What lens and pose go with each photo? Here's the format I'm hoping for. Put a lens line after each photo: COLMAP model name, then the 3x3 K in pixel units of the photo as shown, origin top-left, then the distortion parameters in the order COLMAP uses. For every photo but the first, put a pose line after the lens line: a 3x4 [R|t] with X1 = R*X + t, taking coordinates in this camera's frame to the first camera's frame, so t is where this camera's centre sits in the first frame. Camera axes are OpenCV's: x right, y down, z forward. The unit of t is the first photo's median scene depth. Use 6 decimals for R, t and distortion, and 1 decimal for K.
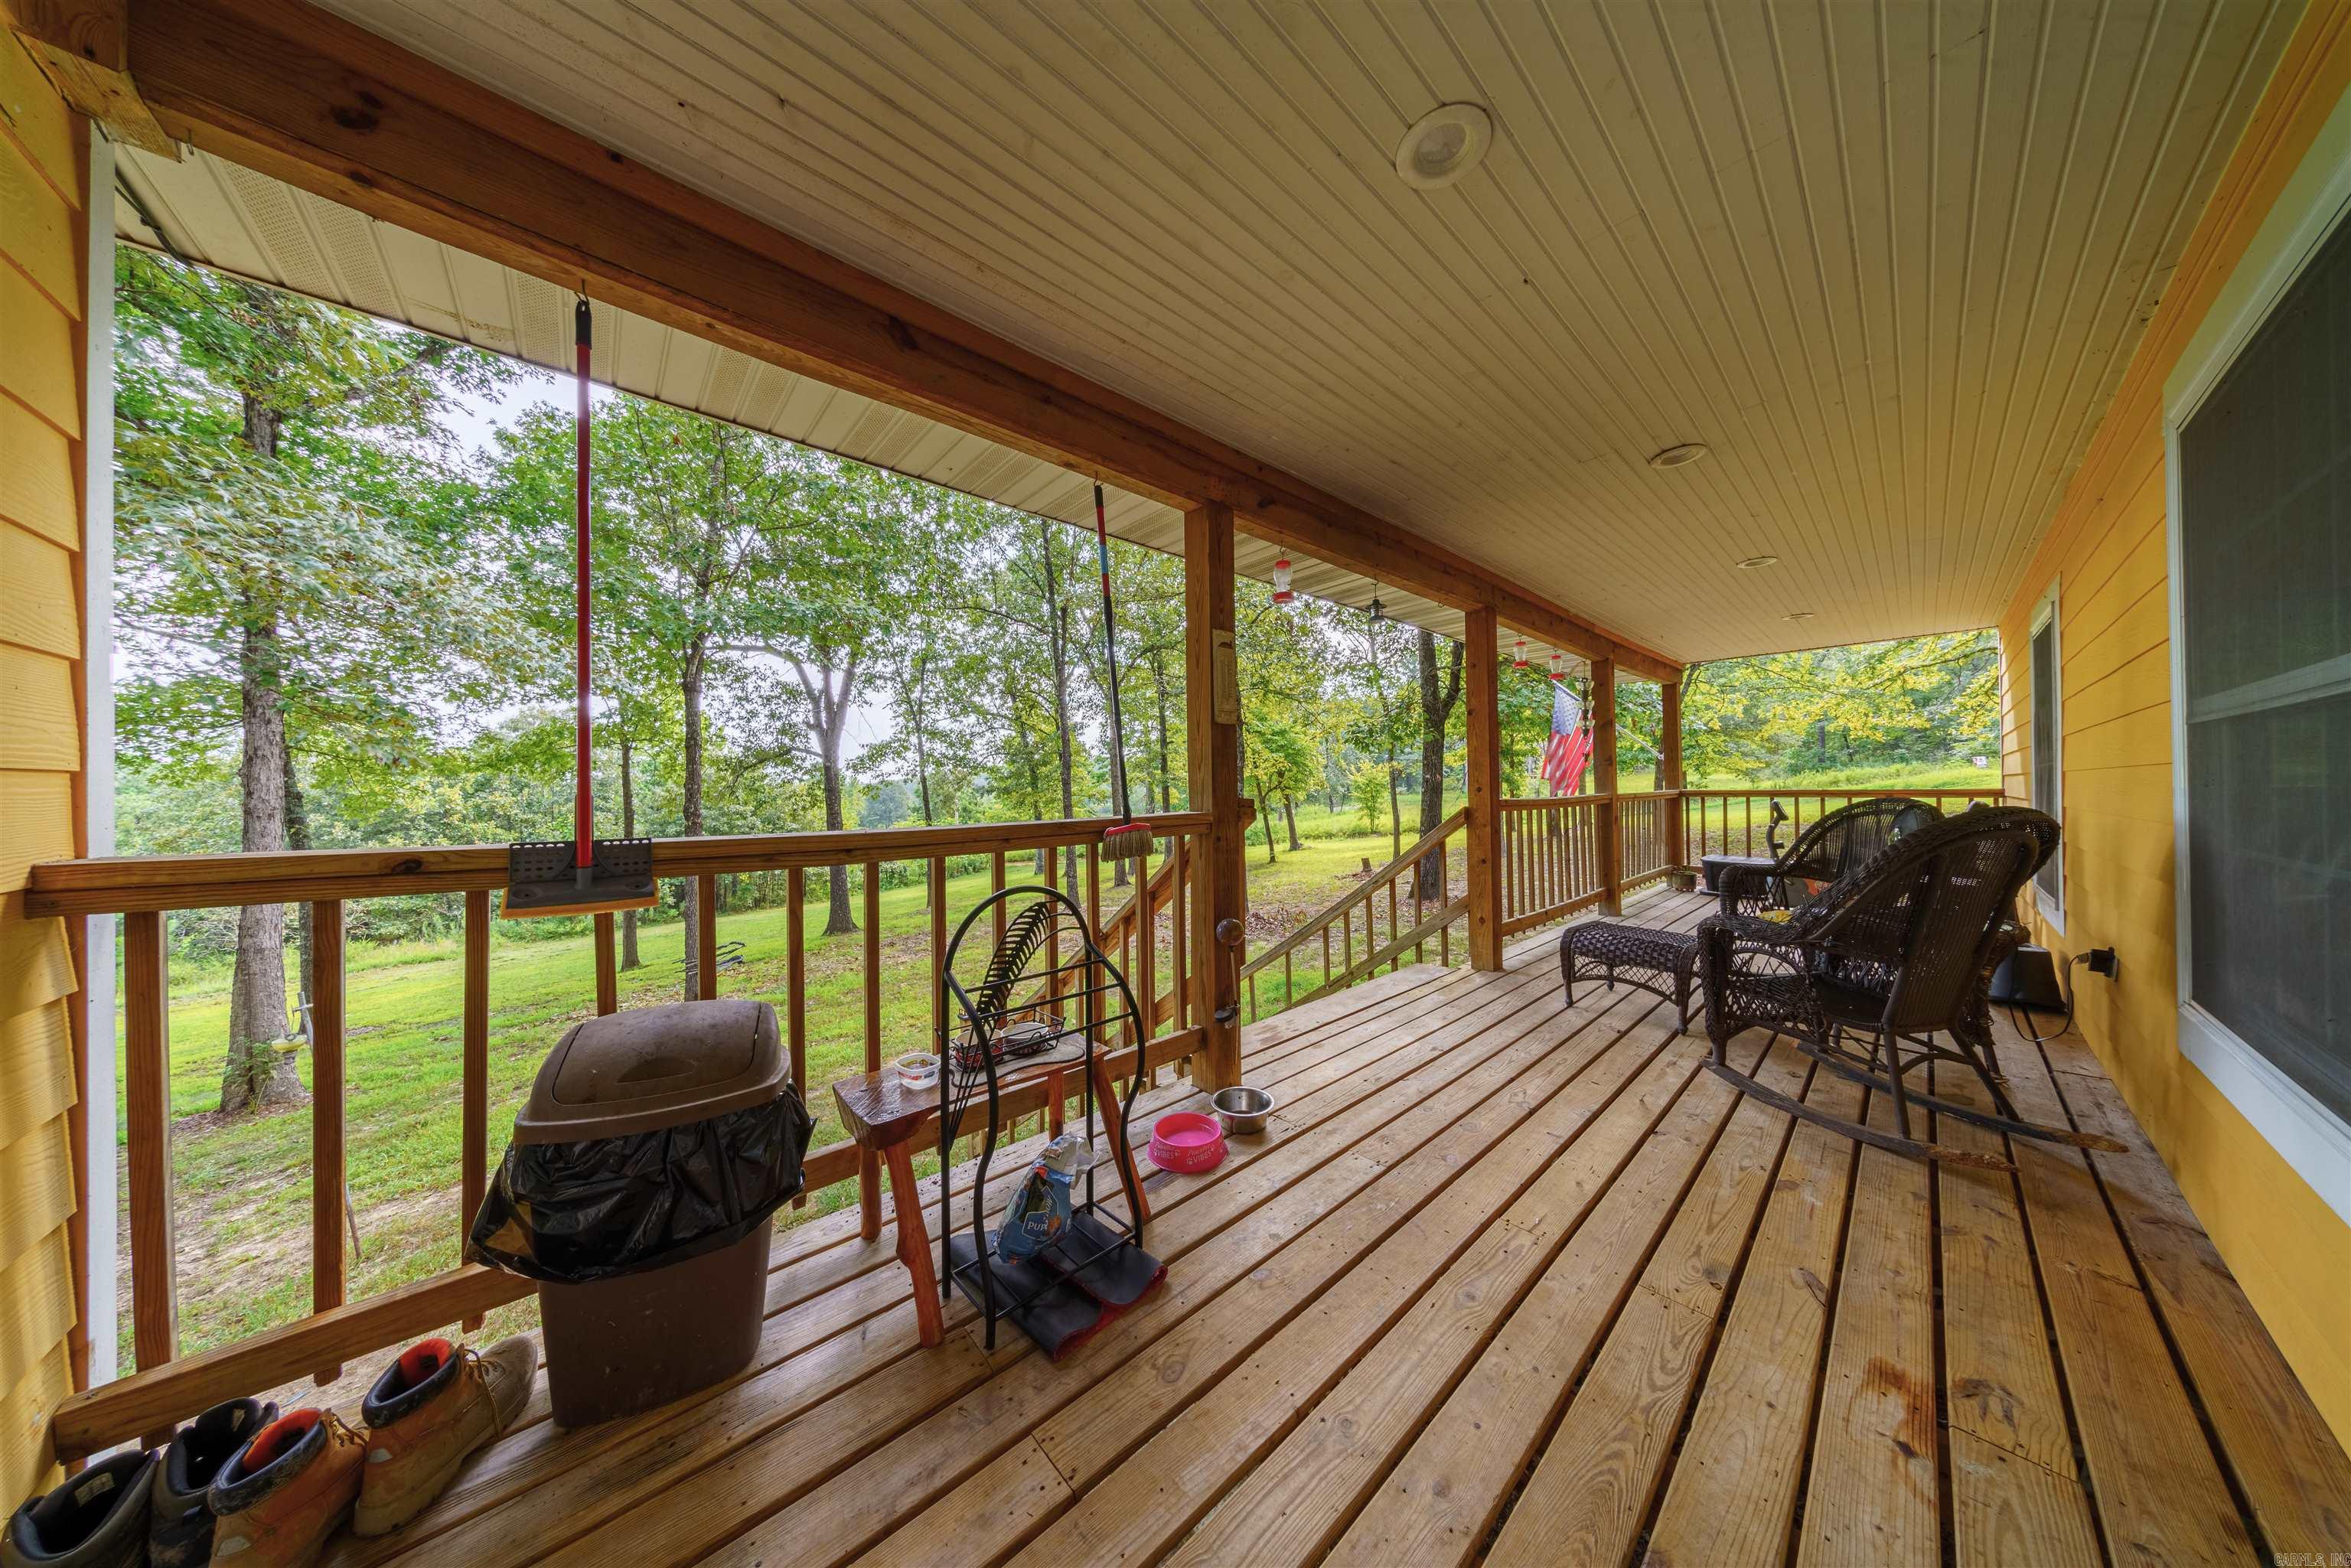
lens RADIAL K [[671.3, 0, 1170.7], [0, 671.3, 784.2], [0, 0, 1]] dist [-0.012797, 0.003274]
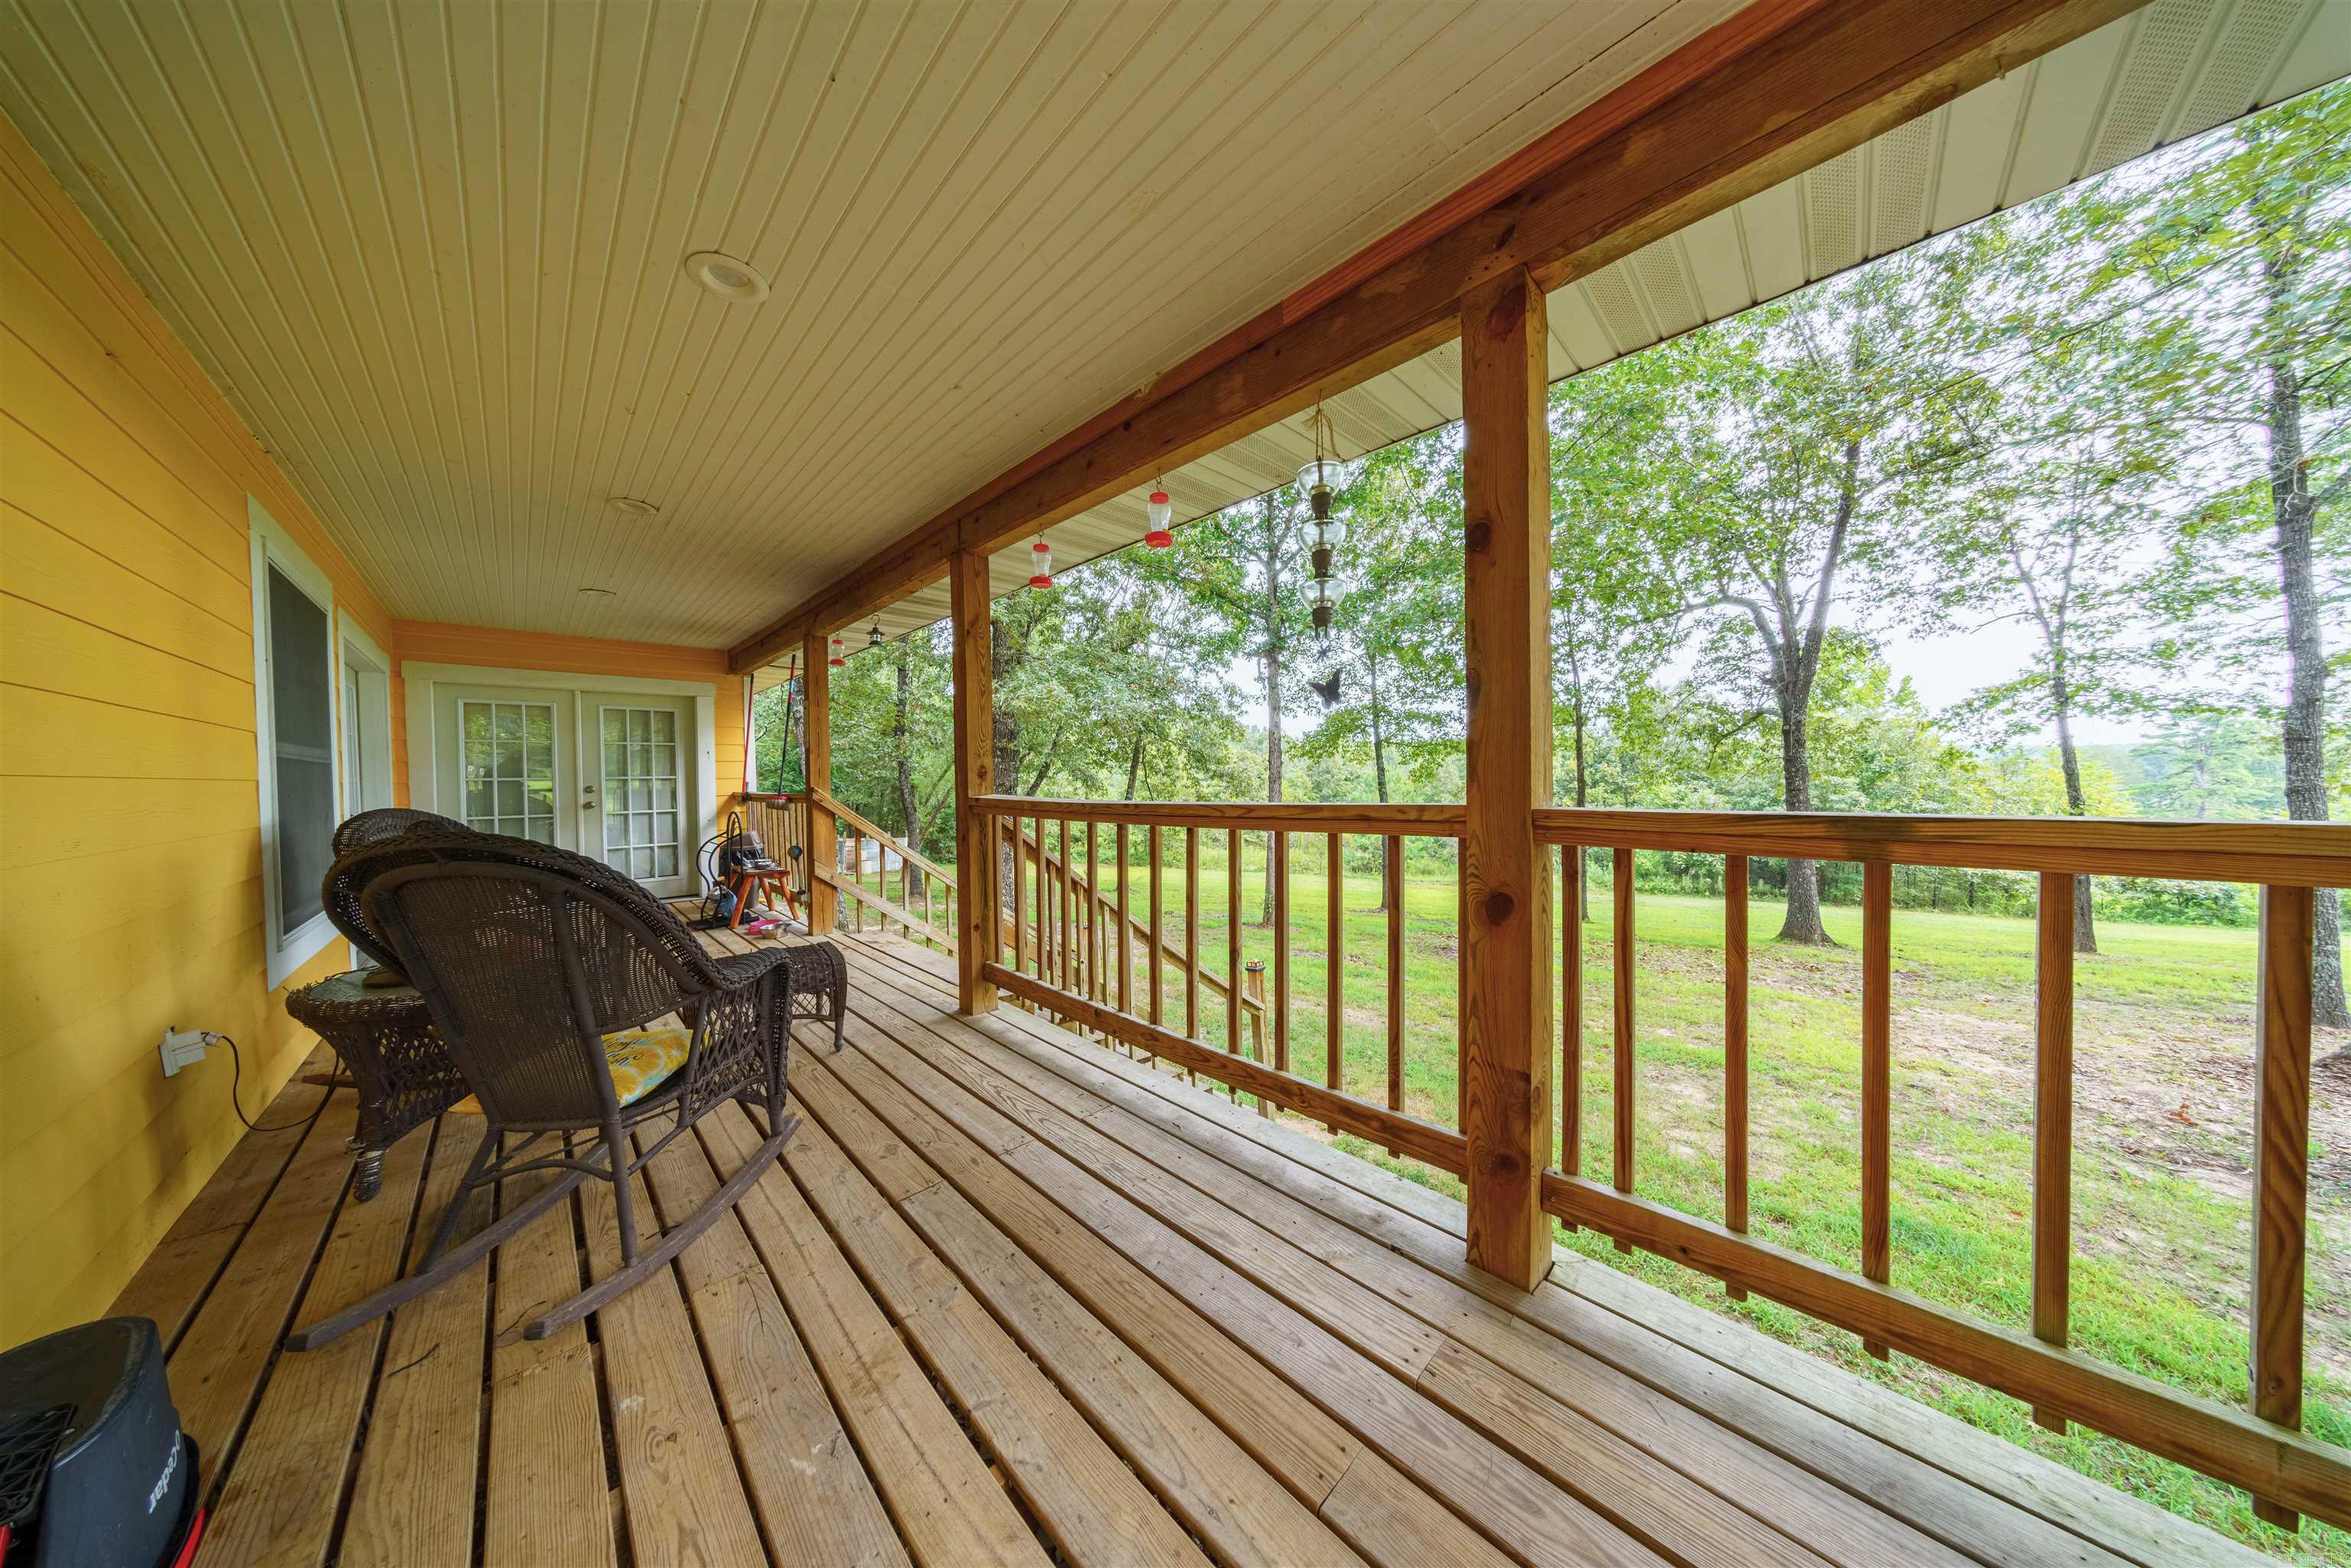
lens RADIAL K [[676.9, 0, 1172.8], [0, 676.9, 783.8], [0, 0, 1]] dist [-0.000278, 0.000073]
pose [[0.063270, 0.021544, -0.997764, 1.040434], [0.016058, 0.999616, 0.022603, 0.013791], [0.997867, -0.017452, 0.062899, 0.998663]]
